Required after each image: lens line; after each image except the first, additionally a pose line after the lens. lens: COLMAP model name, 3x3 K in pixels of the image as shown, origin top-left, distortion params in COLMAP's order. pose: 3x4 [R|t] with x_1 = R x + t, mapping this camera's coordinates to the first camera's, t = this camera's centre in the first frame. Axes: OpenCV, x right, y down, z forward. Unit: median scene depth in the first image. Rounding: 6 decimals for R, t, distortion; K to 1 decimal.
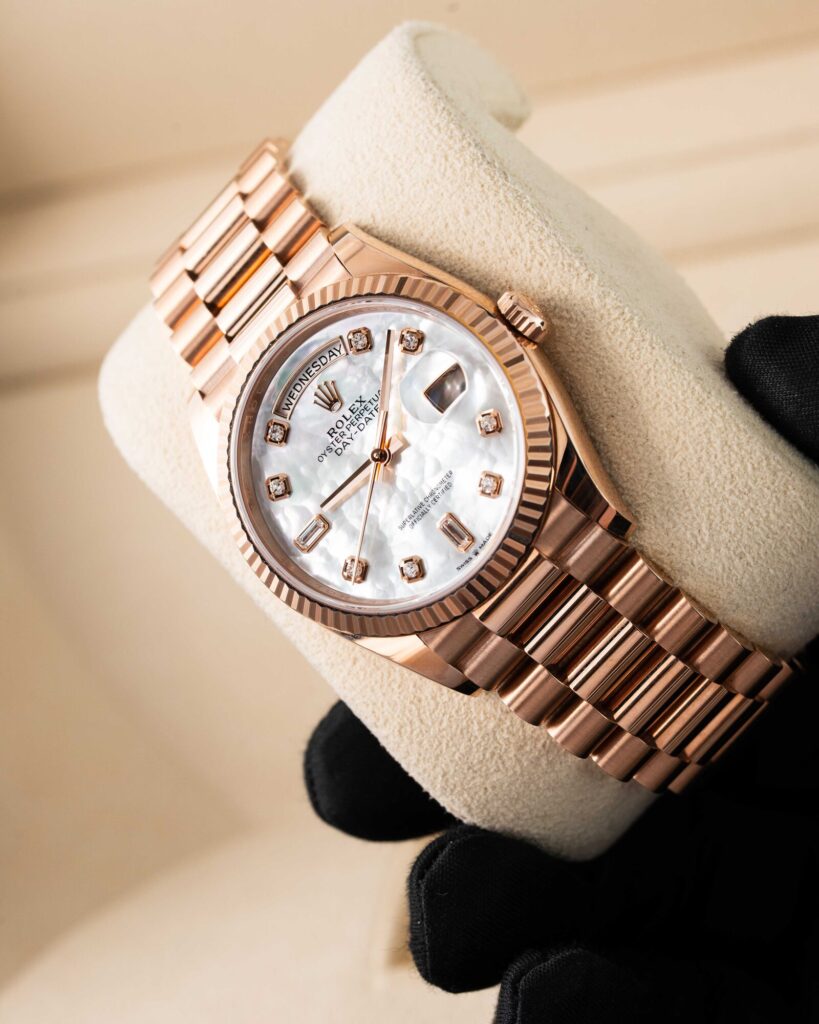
lens RADIAL K [[5153.3, 0, 409.5], [0, 5153.3, 512.0], [0, 0, 1]] dist [-0.134802, -3.694872]
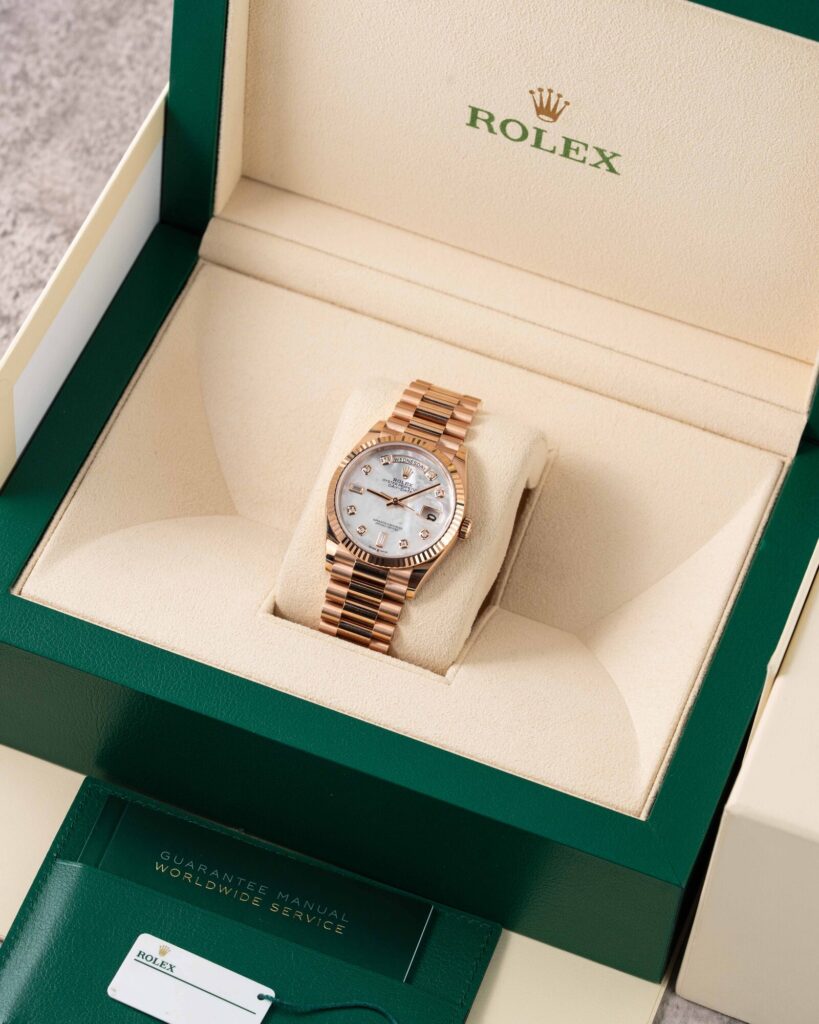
lens RADIAL K [[6165.7, 0, 409.5], [0, 6165.7, 512.0], [0, 0, 1]] dist [0.012117, -1.218726]
pose [[0.410775, 0.906723, 0.095487, -0.296662], [-0.907945, 0.416359, -0.047755, 0.134552], [-0.083058, -0.067080, 0.994284, -2.119852]]
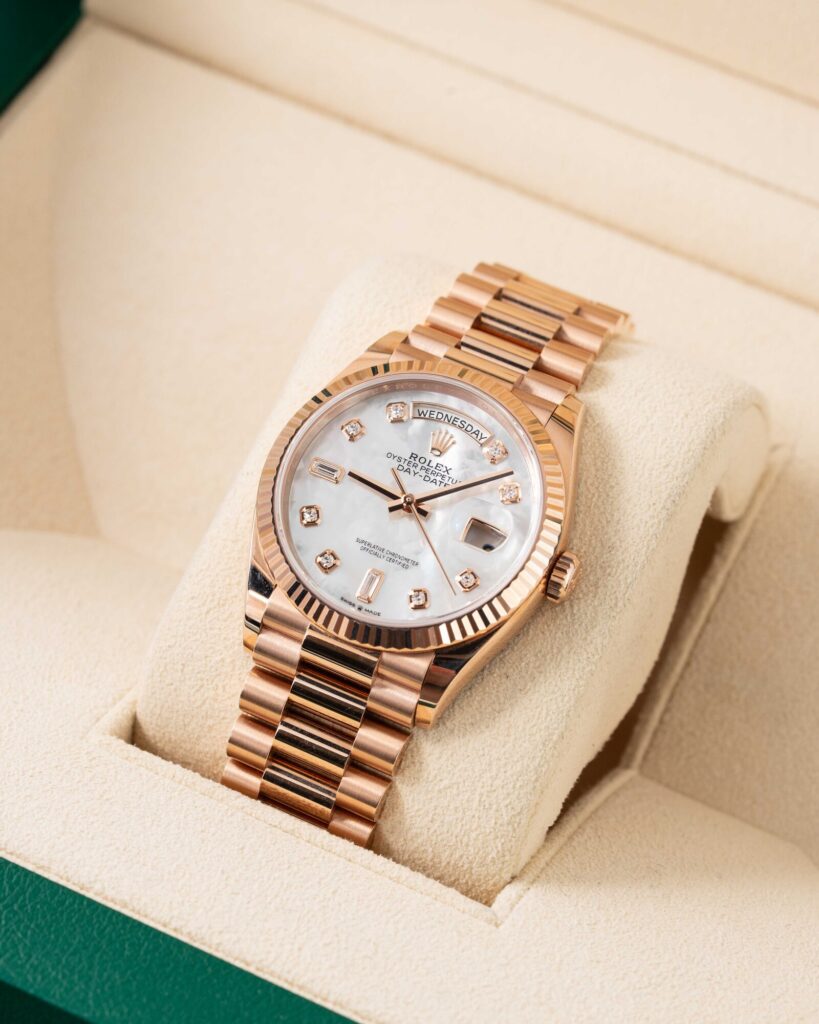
lens RADIAL K [[5153.3, 0, 409.5], [0, 5153.3, 512.0], [0, 0, 1]] dist [-0.134802, -3.694872]
pose [[0.343213, 0.939245, -0.004895, 0.002138], [-0.939257, 0.343199, -0.003341, -0.006289], [-0.001458, 0.005745, 0.999982, -0.167964]]
